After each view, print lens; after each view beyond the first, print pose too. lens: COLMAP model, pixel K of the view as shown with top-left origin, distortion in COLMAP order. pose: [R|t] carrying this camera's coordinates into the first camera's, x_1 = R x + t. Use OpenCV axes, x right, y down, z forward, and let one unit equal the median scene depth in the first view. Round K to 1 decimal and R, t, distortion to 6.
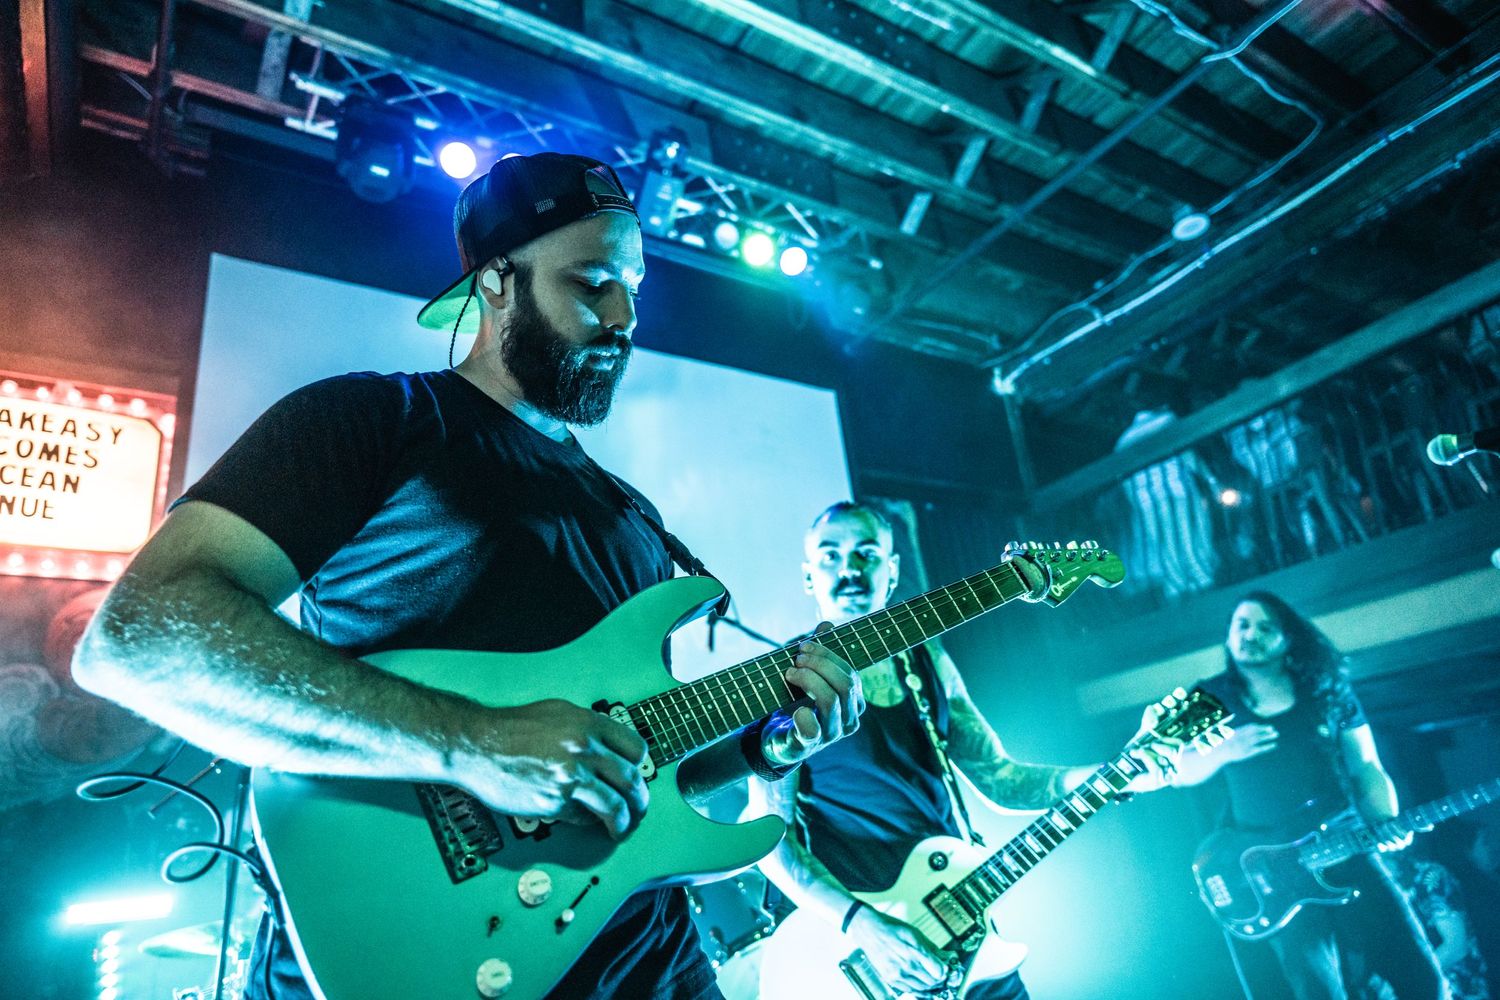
lens RADIAL K [[977.3, 0, 744.9], [0, 977.3, 496.9], [0, 0, 1]] dist [-0.004772, -0.005173]
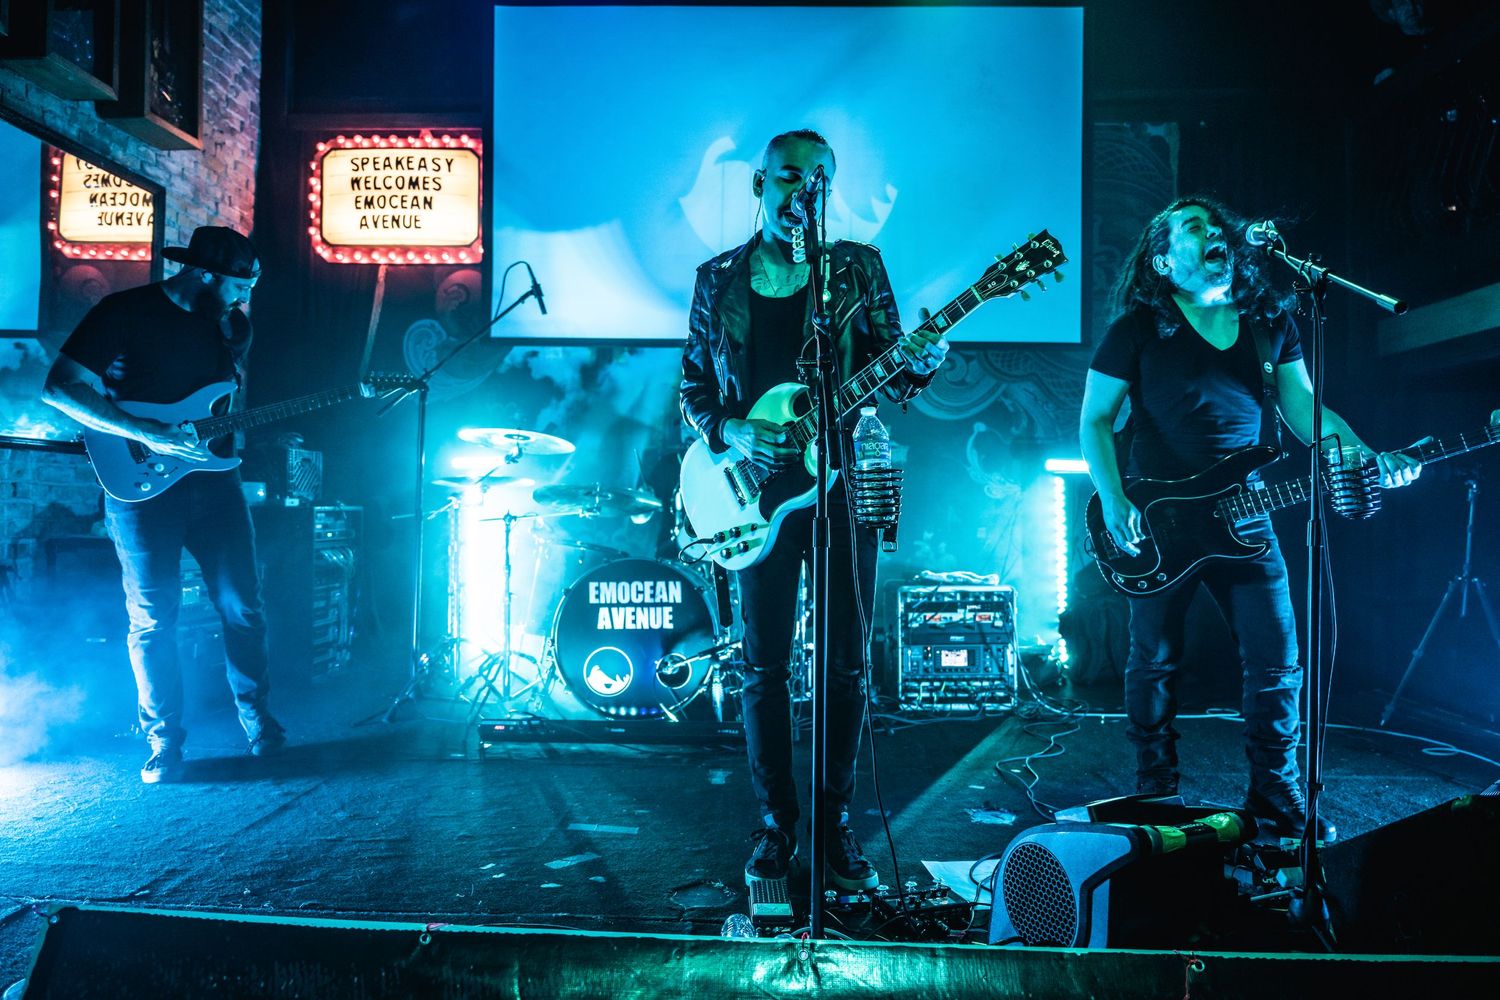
lens RADIAL K [[991.8, 0, 745.1], [0, 991.8, 505.5], [0, 0, 1]] dist [-0.002670, 0.000527]
pose [[0.828044, 0.107198, -0.550319, 0.535602], [0.118856, 0.925679, 0.359154, -0.061486], [0.547919, -0.362804, 0.753762, -0.075265]]
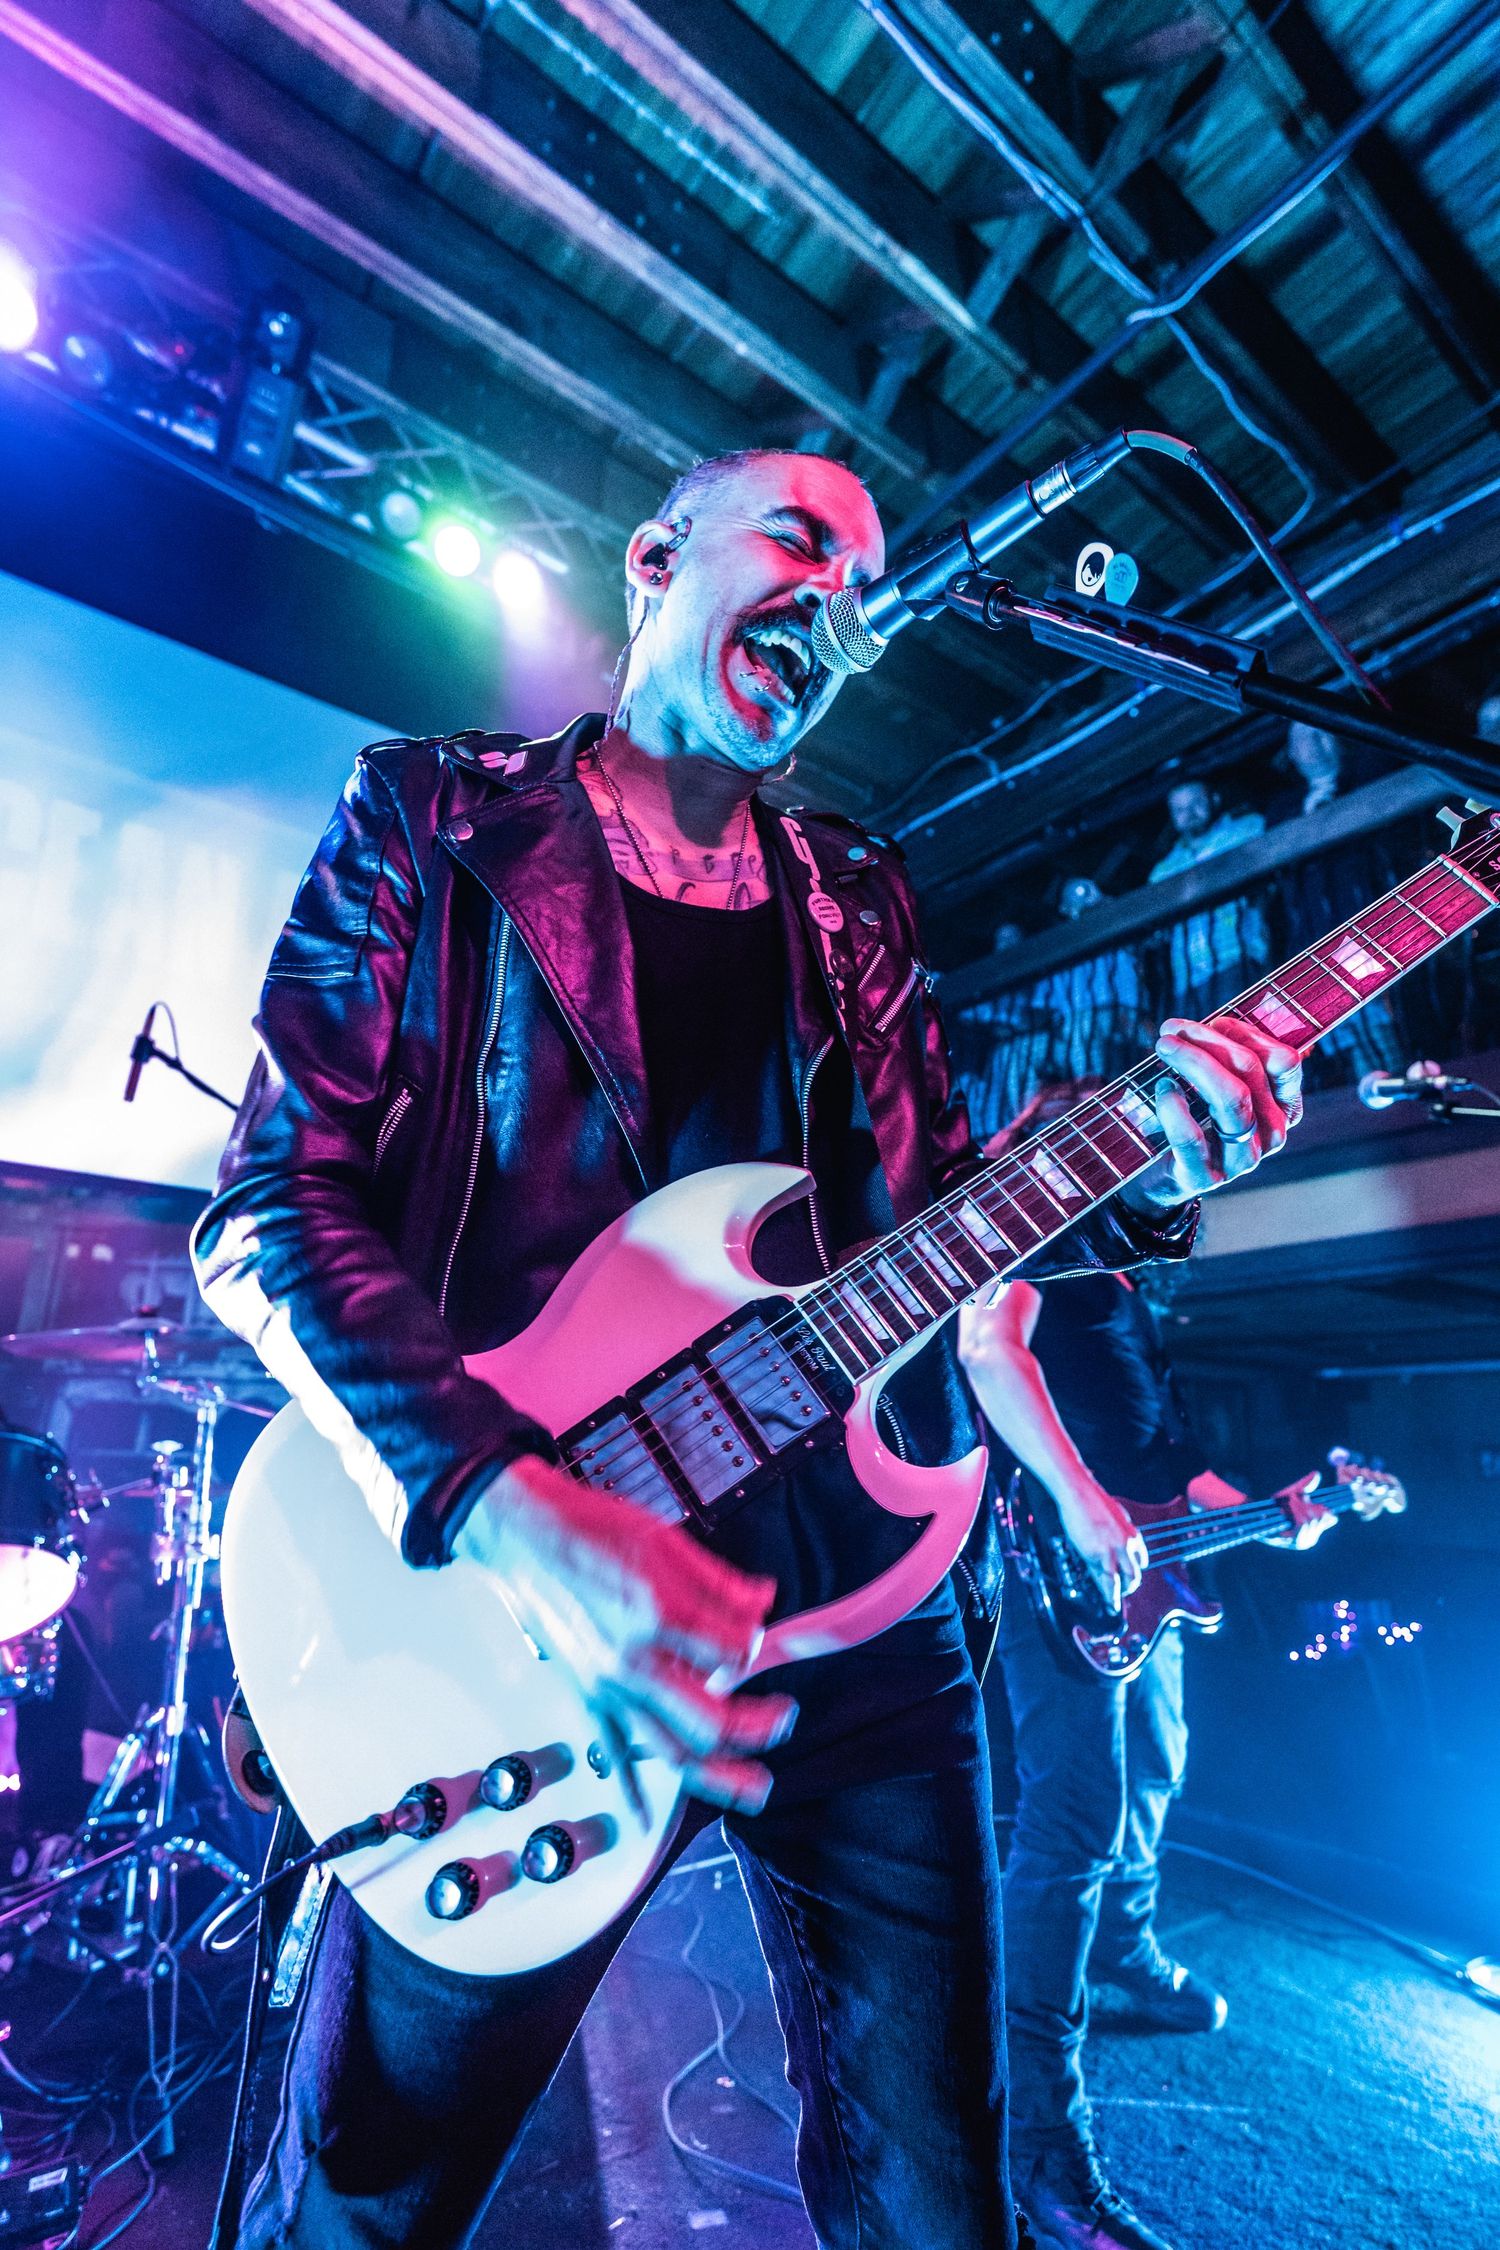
lens RADIAL K [[1136.3, 0, 749.5], [0, 1136.3, 1204.6], [0, 0, 1]] dist [0.000394, -0.001073]
pose [[0.988960, 0.133254, 0.064822, 0.251061], [-0.141713, 0.978340, 0.150888, 0.041892], [-0.043312, -0.158409, 0.986423, 0.183000]]
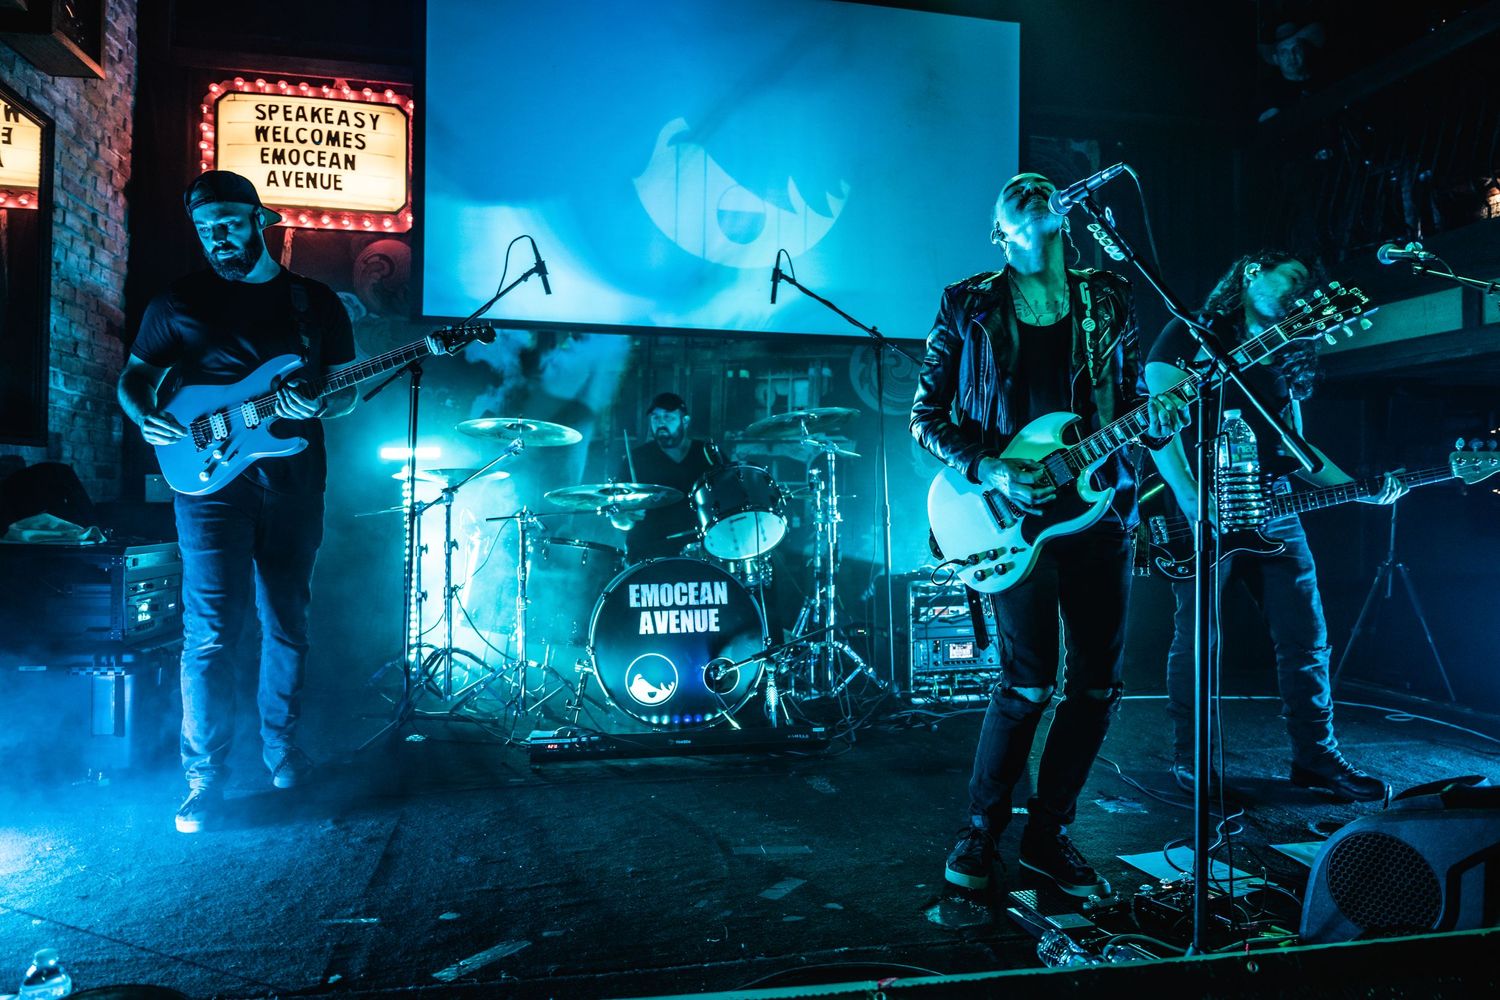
lens RADIAL K [[993.0, 0, 750.0], [0, 993.0, 500.0], [0, 0, 1]] dist [0.002665, -0.013723]
pose [[0.934102, 0.107594, -0.340407, 0.309037], [0.032377, 0.924045, 0.380911, -0.073309], [0.355535, -0.366831, 0.859668, -0.157716]]
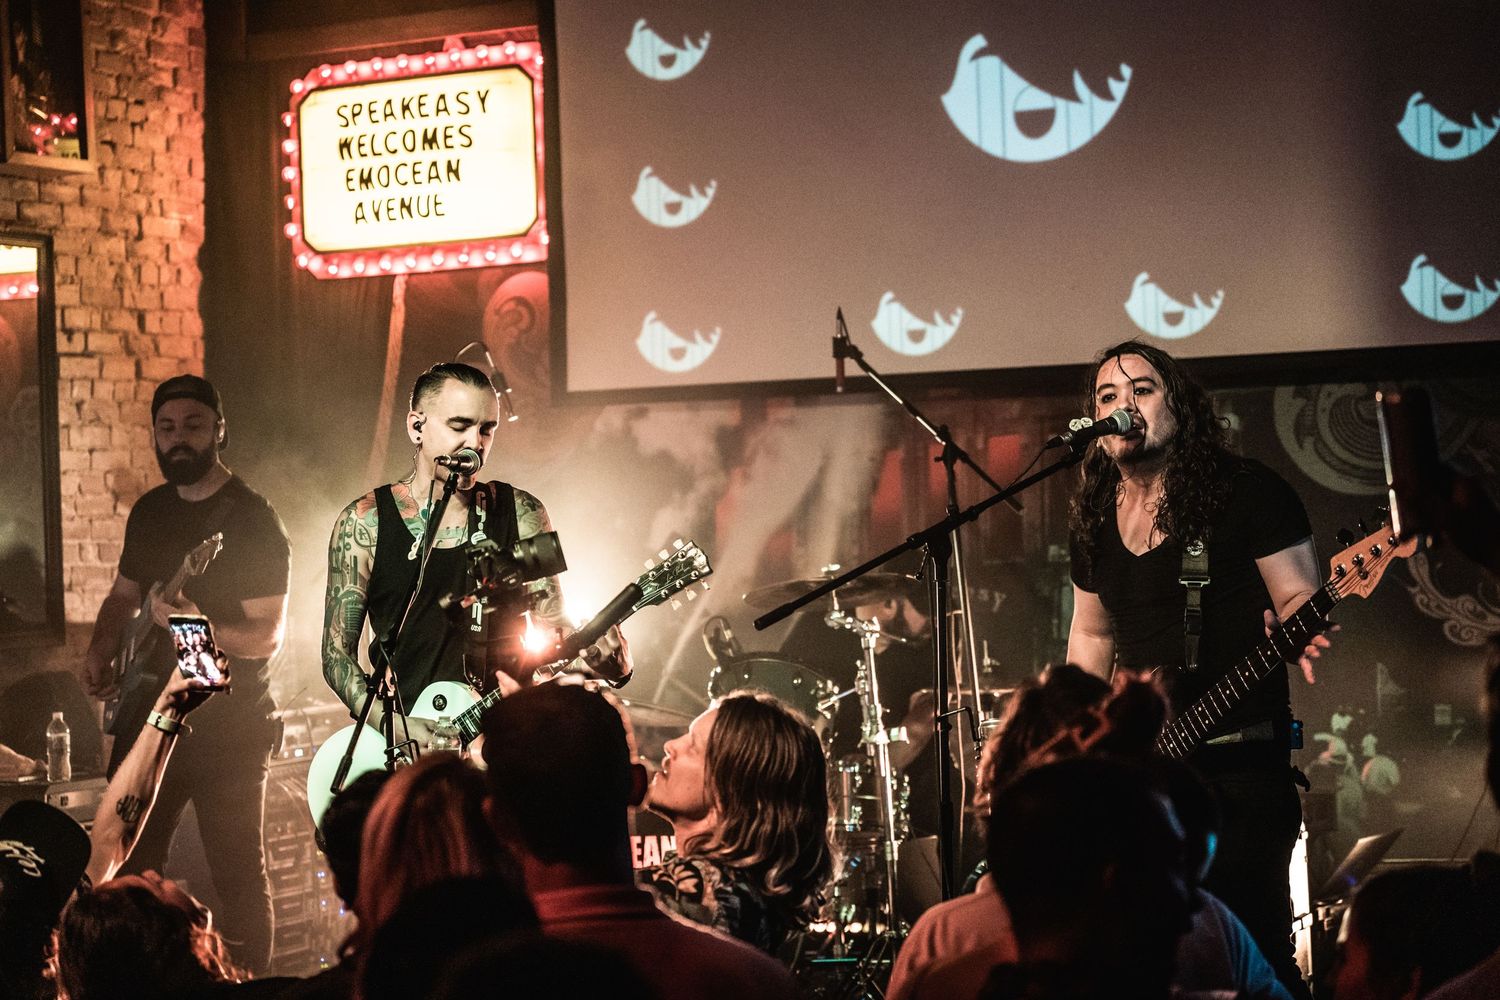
lens RADIAL K [[3040.7, 0, 750.0], [0, 3040.7, 500.0], [0, 0, 1]] dist [-0.018384, 0.238624]
pose [[0.546126, 0.071748, -0.834625, 1.518558], [0.297070, 0.914985, 0.273041, -0.349169], [0.783260, -0.397057, 0.478383, -0.214576]]
